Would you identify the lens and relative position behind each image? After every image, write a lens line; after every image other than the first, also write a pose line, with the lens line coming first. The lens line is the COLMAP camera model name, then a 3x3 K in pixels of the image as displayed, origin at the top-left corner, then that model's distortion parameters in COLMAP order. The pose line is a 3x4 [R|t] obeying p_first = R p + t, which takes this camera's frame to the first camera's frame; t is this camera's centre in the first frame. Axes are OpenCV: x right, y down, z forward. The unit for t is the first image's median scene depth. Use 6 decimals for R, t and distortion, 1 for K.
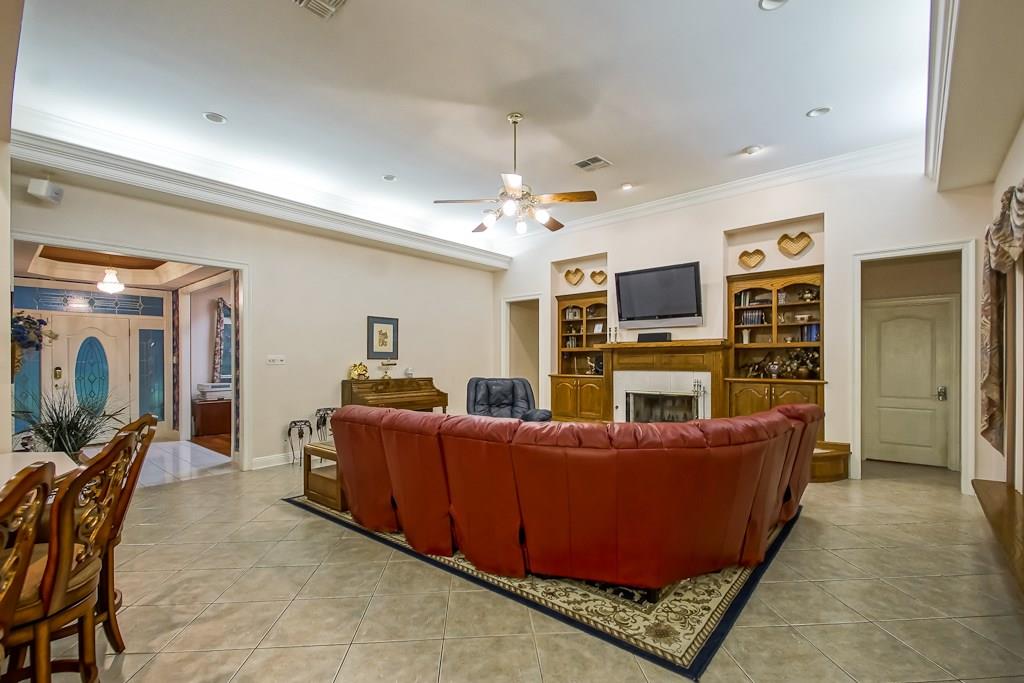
lens RADIAL K [[463.3, 0, 509.6], [0, 463.3, 361.6], [0, 0, 1]] dist [0.002057, 0.000076]
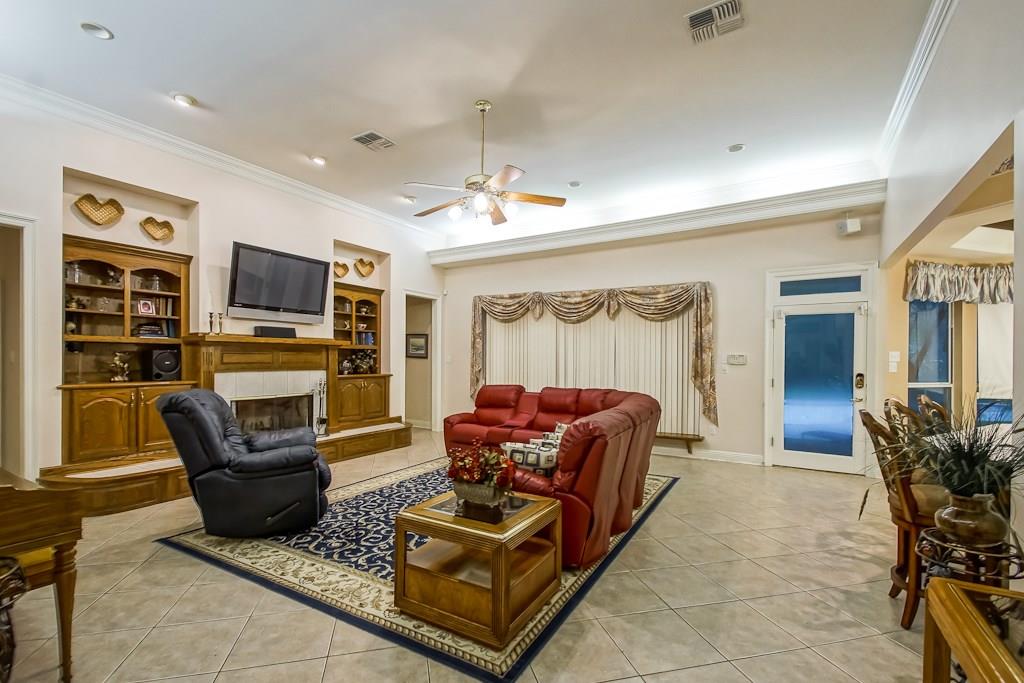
lens RADIAL K [[463.3, 0, 509.6], [0, 463.3, 361.6], [0, 0, 1]] dist [0.002057, 0.000076]
pose [[-0.175773, -0.002826, 0.984427, -0.647683], [-0.001647, 0.999995, 0.002576, -0.000524], [-0.984429, -0.001168, -0.175777, 0.767059]]
